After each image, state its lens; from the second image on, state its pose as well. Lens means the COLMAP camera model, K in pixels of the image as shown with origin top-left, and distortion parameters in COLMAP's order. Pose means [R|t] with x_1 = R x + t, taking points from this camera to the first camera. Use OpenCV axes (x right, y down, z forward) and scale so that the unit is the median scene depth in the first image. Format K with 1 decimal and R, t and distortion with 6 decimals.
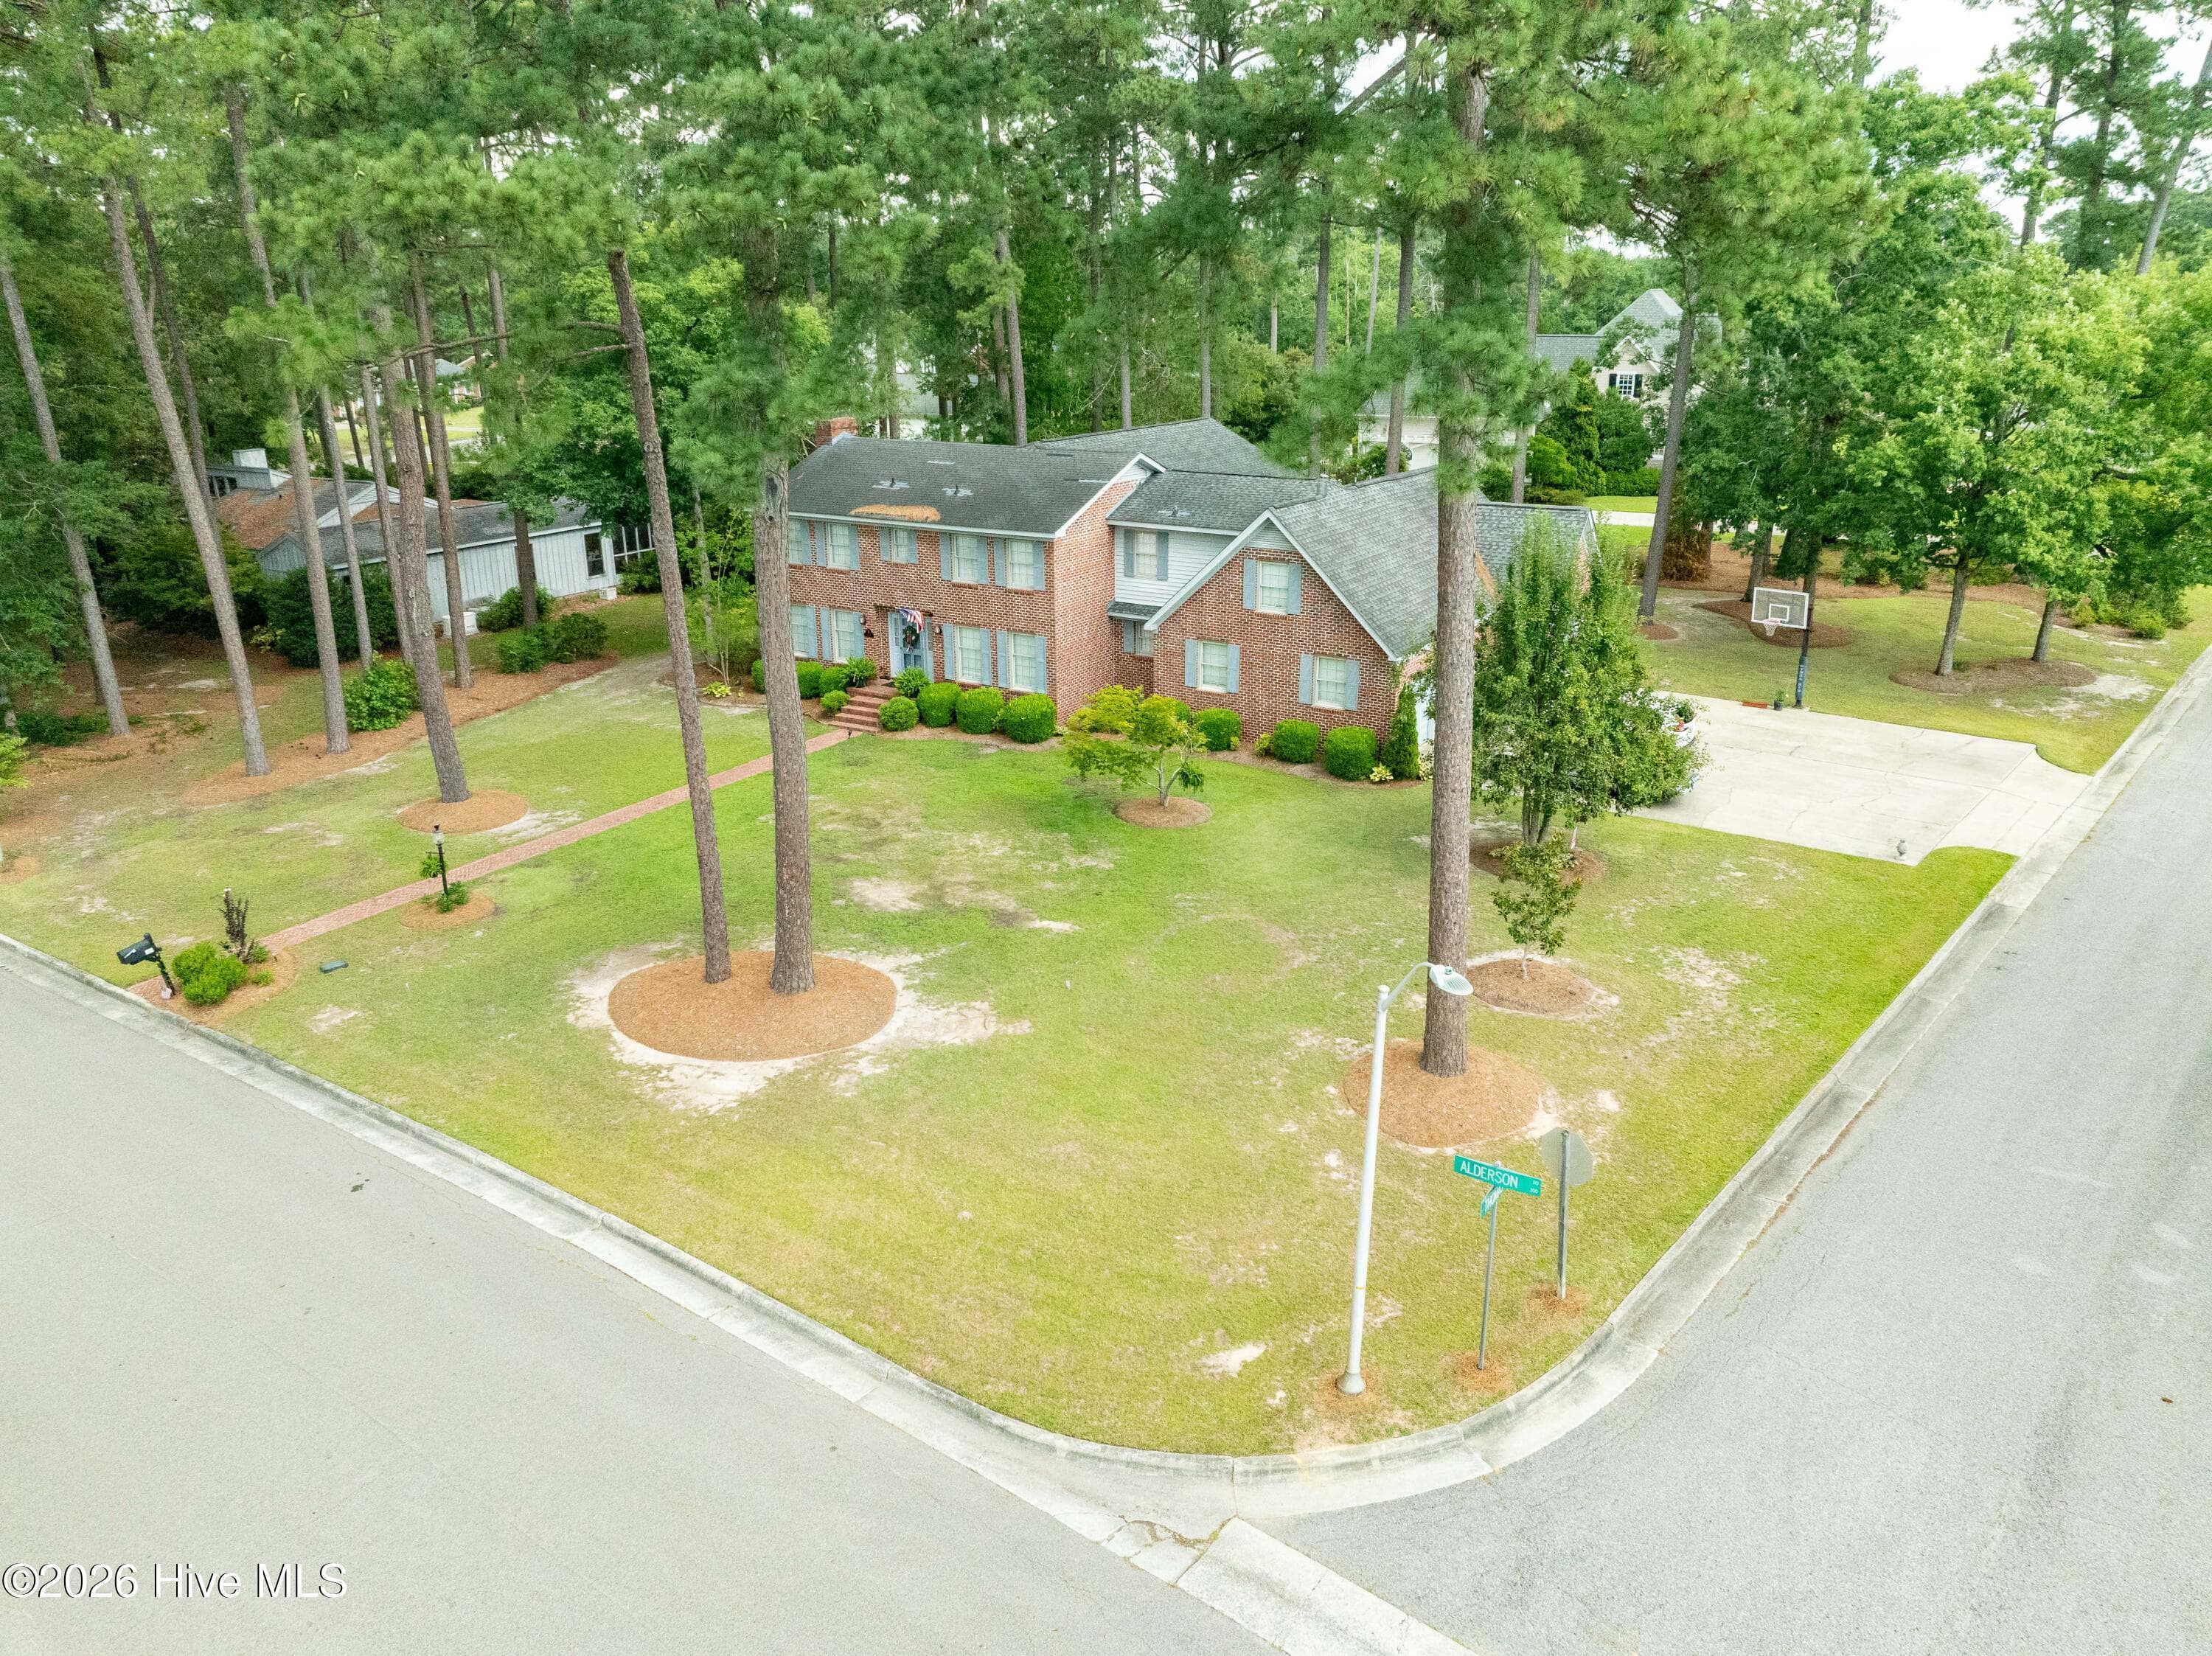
lens RADIAL K [[1582.9, 0, 1113.4], [0, 1582.9, 791.7], [0, 0, 1]] dist [-0.054070, 0.028134]
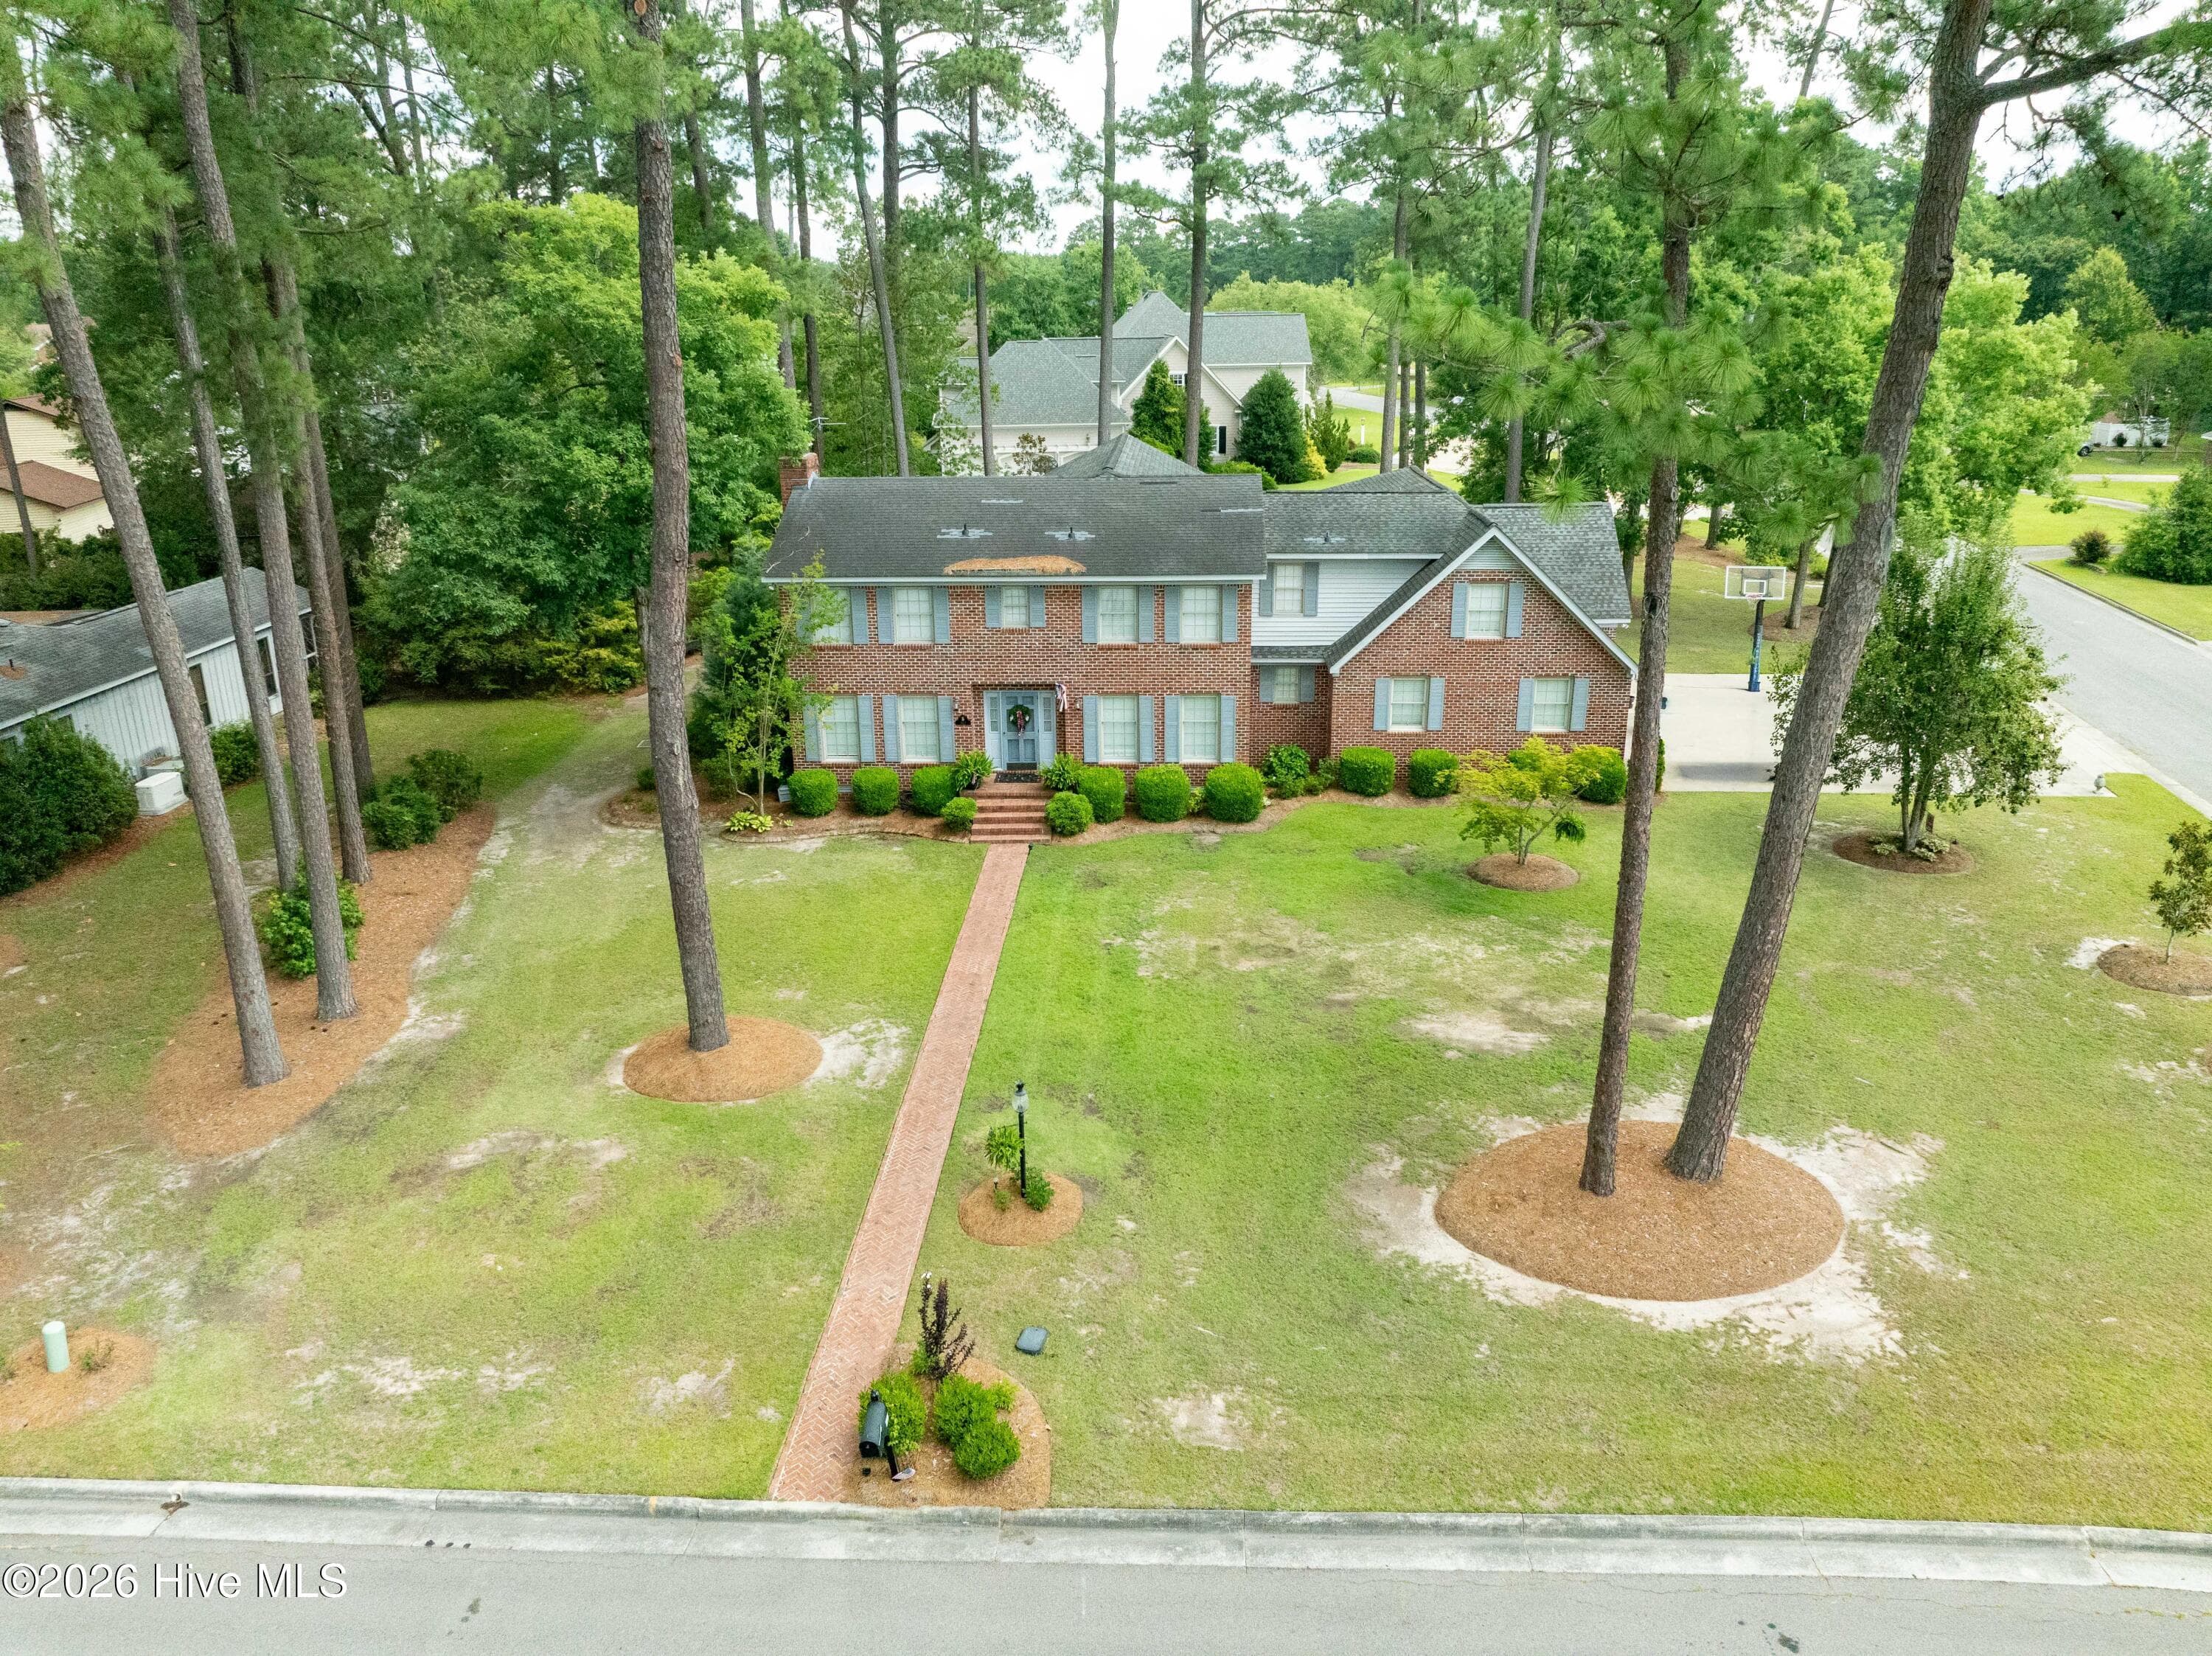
lens RADIAL K [[1582.9, 0, 1113.4], [0, 1582.9, 791.7], [0, 0, 1]] dist [-0.054070, 0.028134]
pose [[0.862164, -0.156338, 0.481905, -0.563276], [0.157973, 0.986732, 0.037488, -0.096982], [-0.481371, 0.043807, 0.875421, 0.312098]]
